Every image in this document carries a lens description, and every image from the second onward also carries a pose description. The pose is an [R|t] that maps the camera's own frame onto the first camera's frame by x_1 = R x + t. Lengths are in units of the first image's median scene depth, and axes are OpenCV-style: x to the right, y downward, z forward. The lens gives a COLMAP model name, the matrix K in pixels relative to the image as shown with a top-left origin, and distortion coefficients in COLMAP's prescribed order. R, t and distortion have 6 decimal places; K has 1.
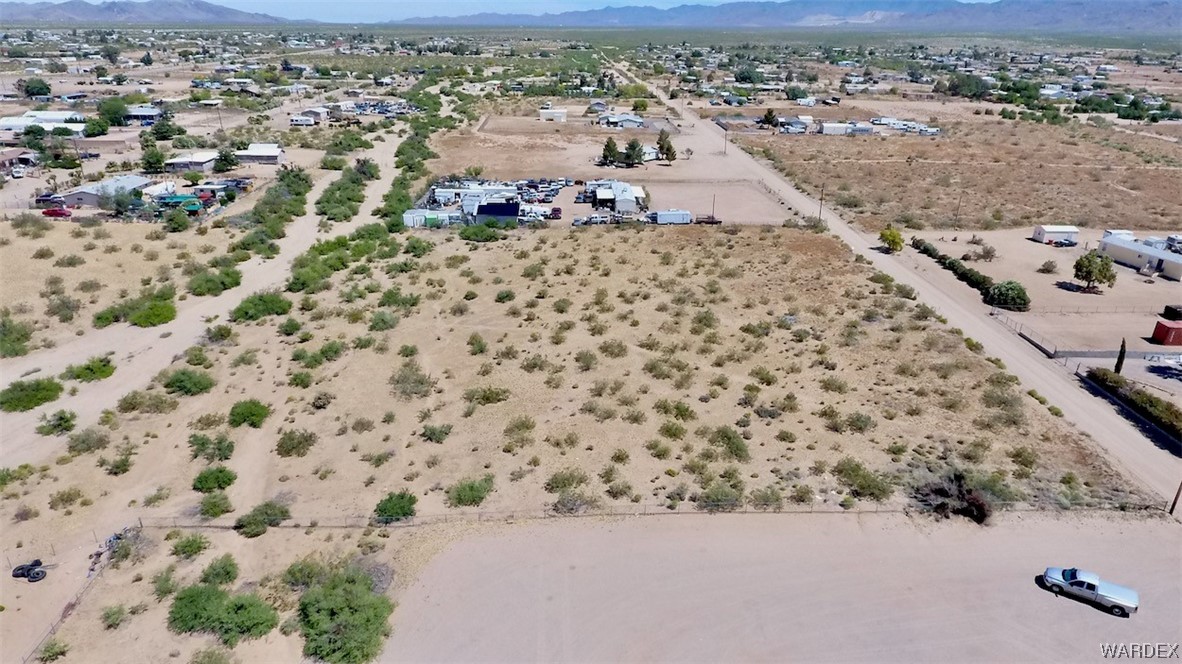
lens RADIAL K [[714.7, 0, 591.0], [0, 714.7, 332.0], [0, 0, 1]] dist [-0.004626, 0.000003]
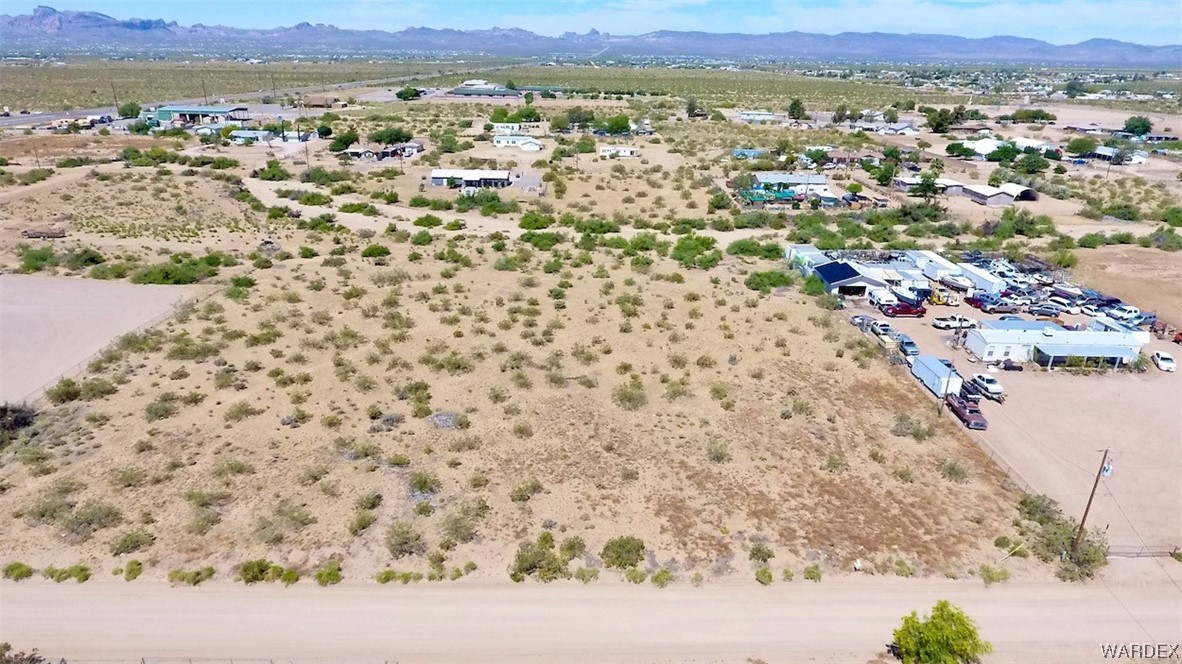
lens RADIAL K [[693.5, 0, 591.0], [0, 693.5, 332.0], [0, 0, 1]] dist [-0.003940, -0.000147]
pose [[-0.023592, 0.357570, -0.933588, 0.851529], [-0.407664, 0.849238, 0.335565, -0.367727], [0.912827, 0.388507, 0.125733, 0.972267]]
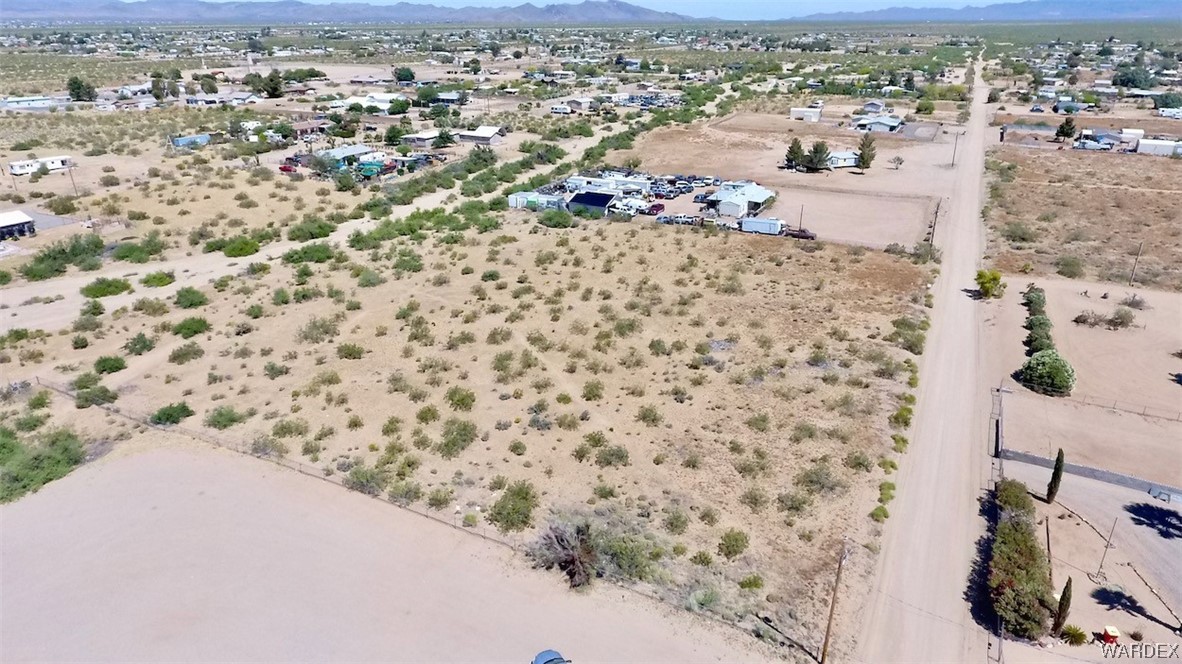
lens RADIAL K [[722.9, 0, 591.0], [0, 722.9, 332.0], [0, 0, 1]] dist [-0.005195, -0.000204]
pose [[0.875848, 0.177176, -0.448887, 0.513913], [-0.177304, 0.983253, 0.042142, -0.040780], [0.448836, 0.042679, 0.892594, 0.129969]]
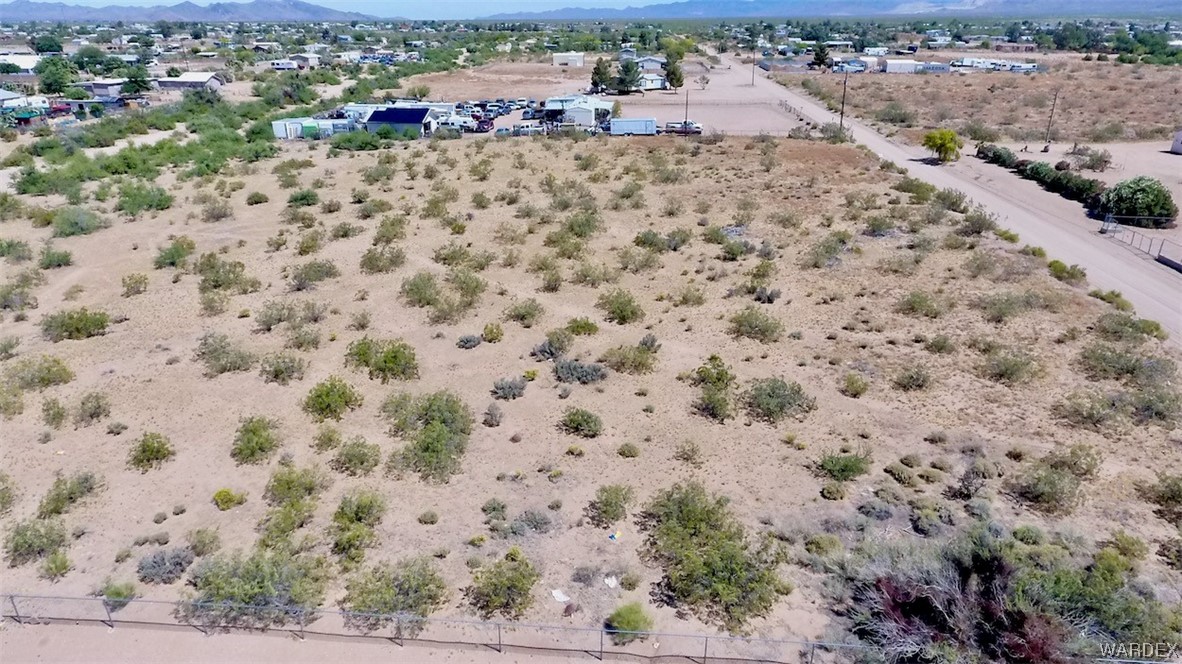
lens RADIAL K [[714.7, 0, 591.0], [0, 714.7, 332.0], [0, 0, 1]] dist [-0.004626, 0.000003]
pose [[0.994059, 0.027103, -0.105412, 0.219373], [-0.026360, 0.999617, 0.008430, 0.060159], [0.105600, -0.005601, 0.994393, 0.393910]]
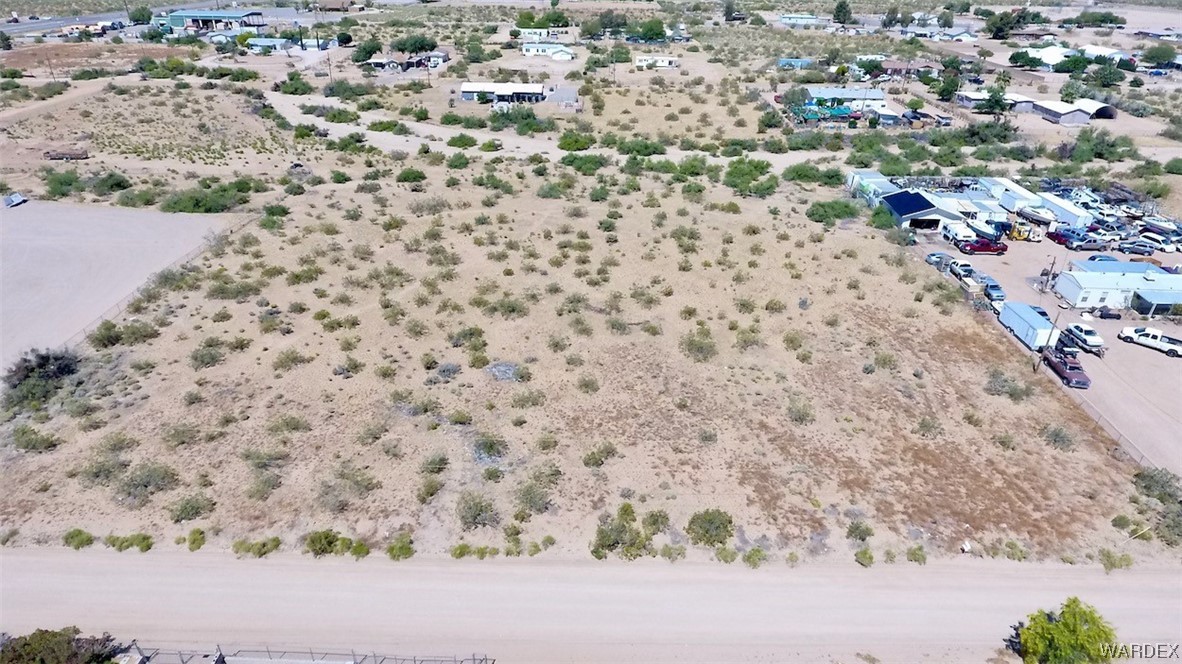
lens RADIAL K [[693.5, 0, 591.0], [0, 693.5, 332.0], [0, 0, 1]] dist [-0.003940, -0.000147]
pose [[-0.052550, 0.469925, -0.881141, 0.796476], [-0.403456, 0.797150, 0.449193, -0.357481], [0.913489, 0.379107, 0.147703, 0.926638]]
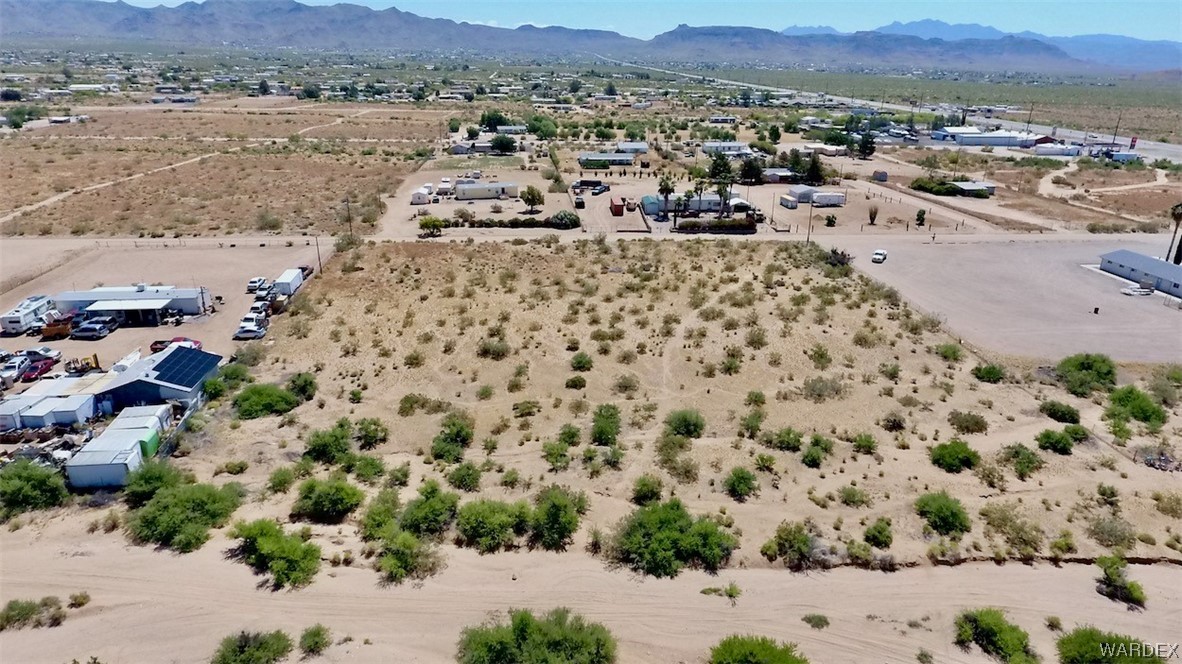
lens RADIAL K [[722.9, 0, 591.0], [0, 722.9, 332.0], [0, 0, 1]] dist [-0.005195, -0.000204]
pose [[-0.068759, -0.371350, 0.925943, -0.908650], [0.376477, 0.849857, 0.368792, -0.395630], [-0.923871, 0.373954, 0.081370, 0.939482]]
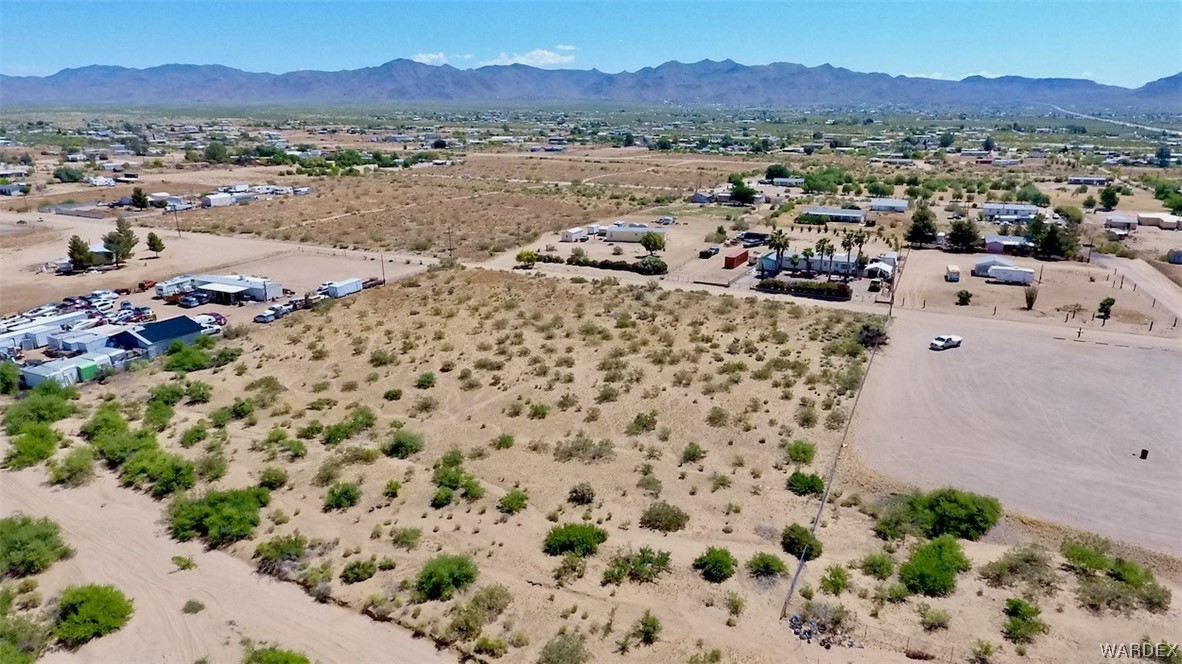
lens RADIAL K [[734.3, 0, 591.0], [0, 734.3, 332.0], [0, 0, 1]] dist [-0.002770, -0.000919]
pose [[0.463756, -0.273236, 0.842777, -0.800694], [0.355721, 0.928638, 0.105330, -0.133311], [-0.811414, 0.250946, 0.527857, 0.350235]]
